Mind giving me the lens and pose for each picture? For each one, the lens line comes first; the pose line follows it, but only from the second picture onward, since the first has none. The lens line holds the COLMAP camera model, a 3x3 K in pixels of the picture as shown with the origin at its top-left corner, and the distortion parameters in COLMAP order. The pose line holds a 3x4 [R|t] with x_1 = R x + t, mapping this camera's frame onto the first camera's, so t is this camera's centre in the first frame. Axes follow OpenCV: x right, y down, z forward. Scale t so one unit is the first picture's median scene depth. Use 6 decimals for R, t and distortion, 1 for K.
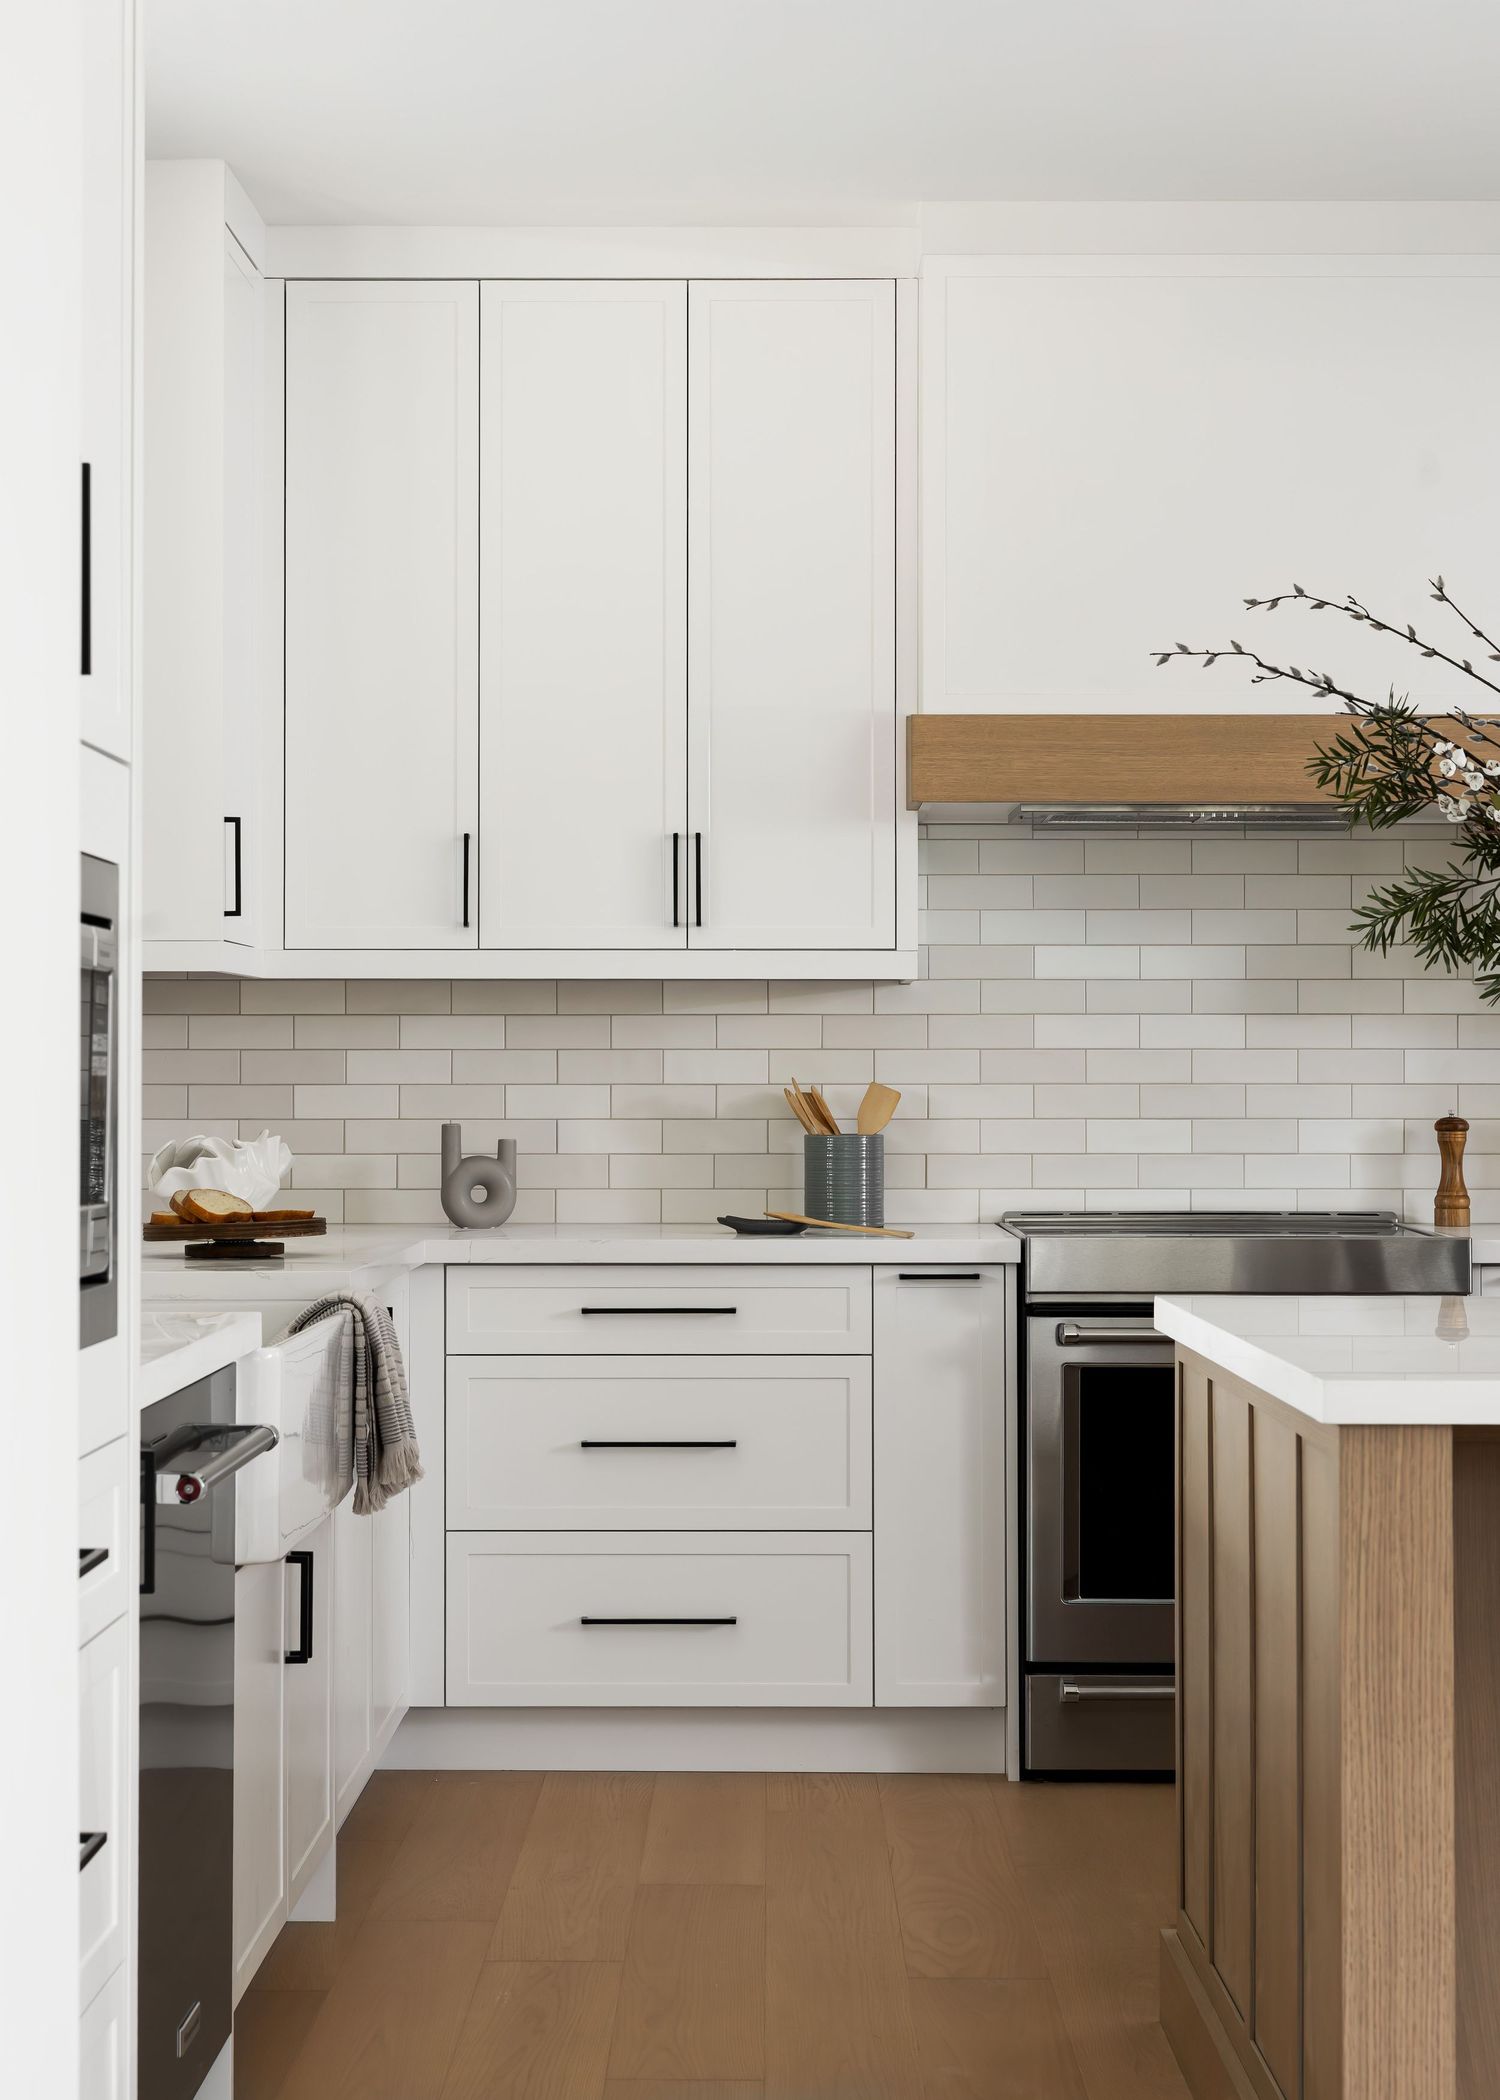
lens RADIAL K [[3566.3, 0, 641.3], [0, 3566.3, 1015.3], [0, 0, 1]] dist [0.027251, -0.049926]
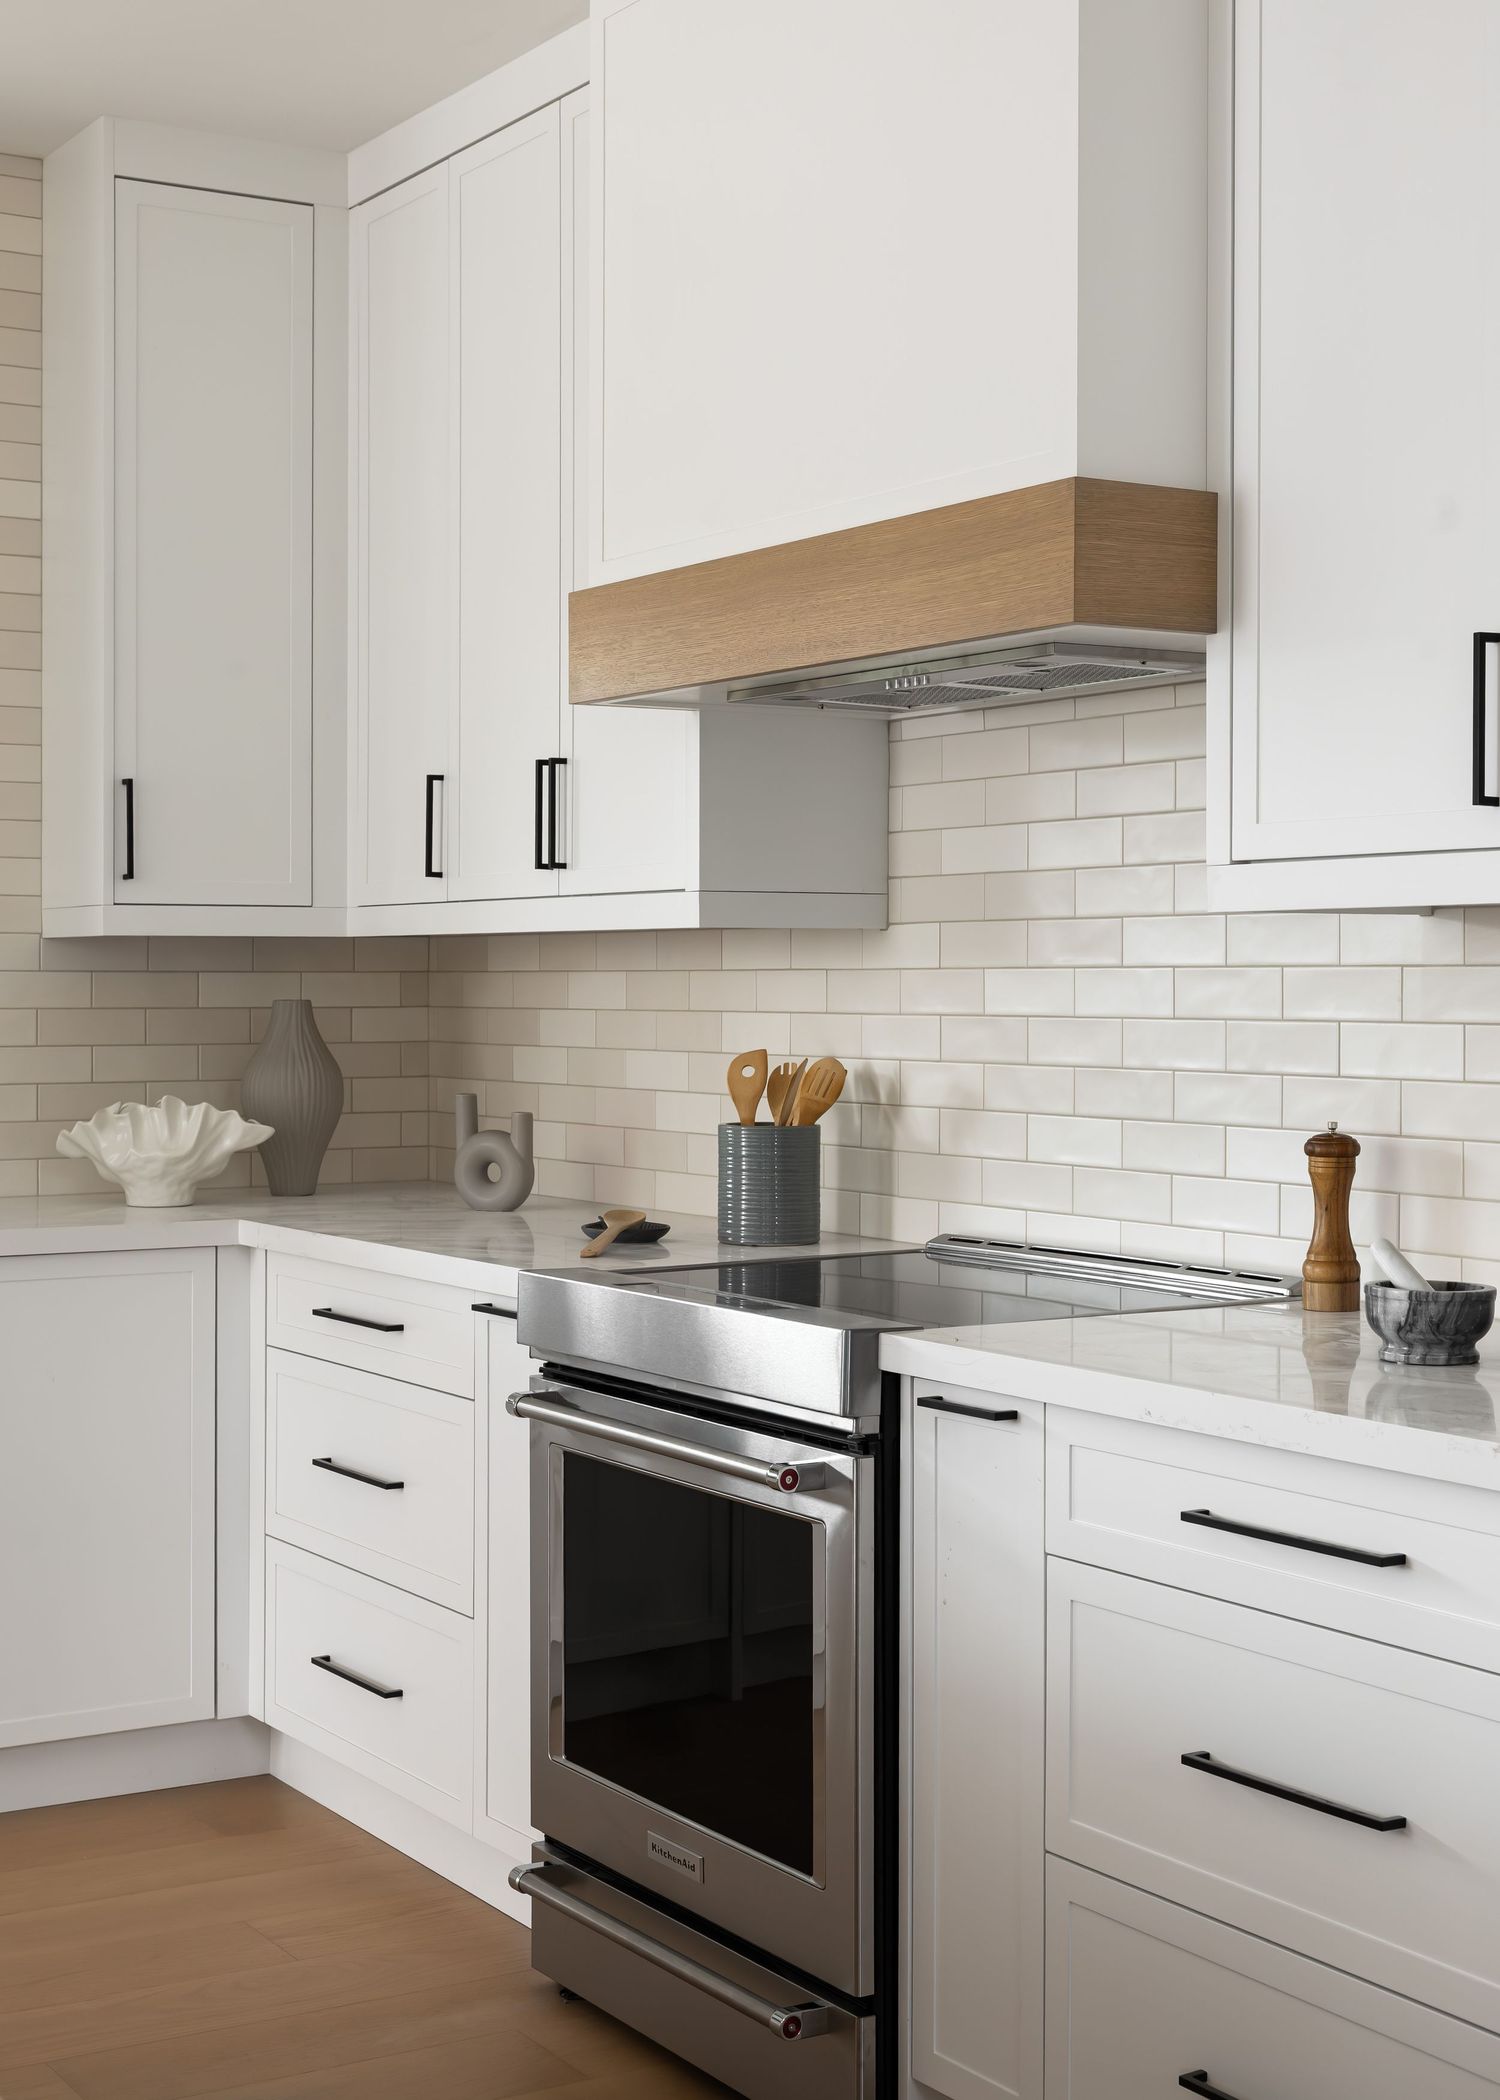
lens RADIAL K [[2855.7, 0, 745.5], [0, 2855.7, 983.7], [0, 0, 1]] dist [-0.003703, -0.013596]
pose [[0.557547, 0.000698, -0.830145, 0.649674], [0.013874, 0.999852, 0.010159, -0.004418], [0.830029, -0.017181, 0.557455, 0.713155]]
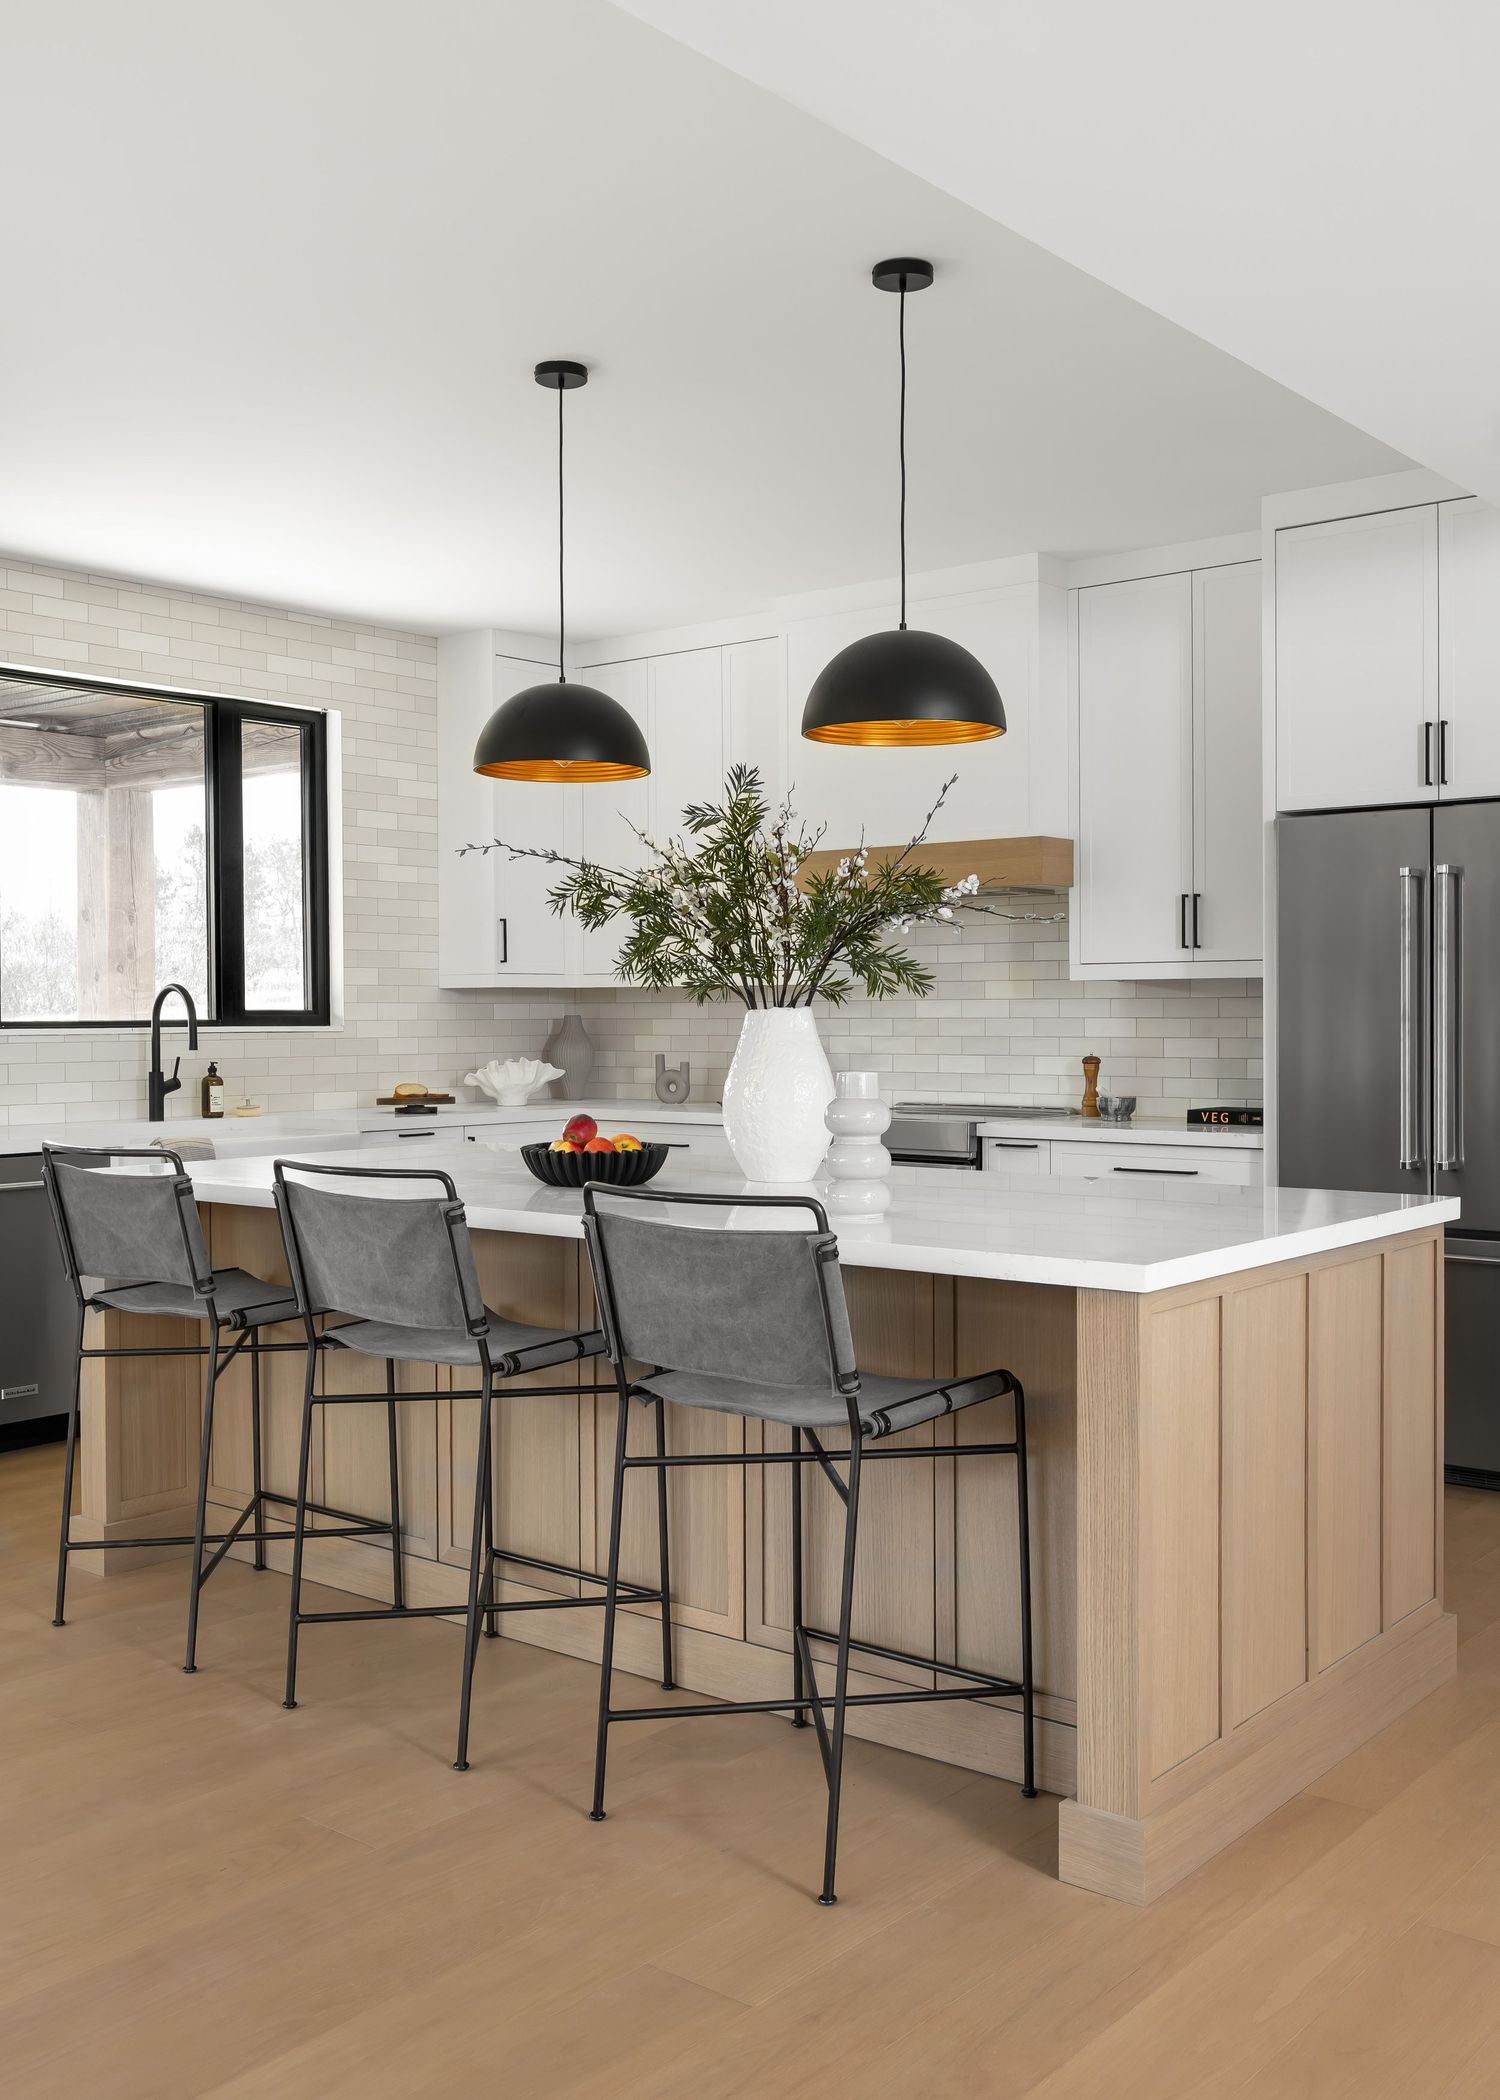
lens RADIAL K [[1973.8, 0, 705.2], [0, 1973.8, 1045.2], [0, 0, 1]] dist [-0.021386, -0.014851]
pose [[0.770943, 0.007218, -0.636863, 0.795096], [0.016256, 0.999387, 0.031005, -0.012469], [0.636696, -0.034256, 0.770353, 0.118559]]
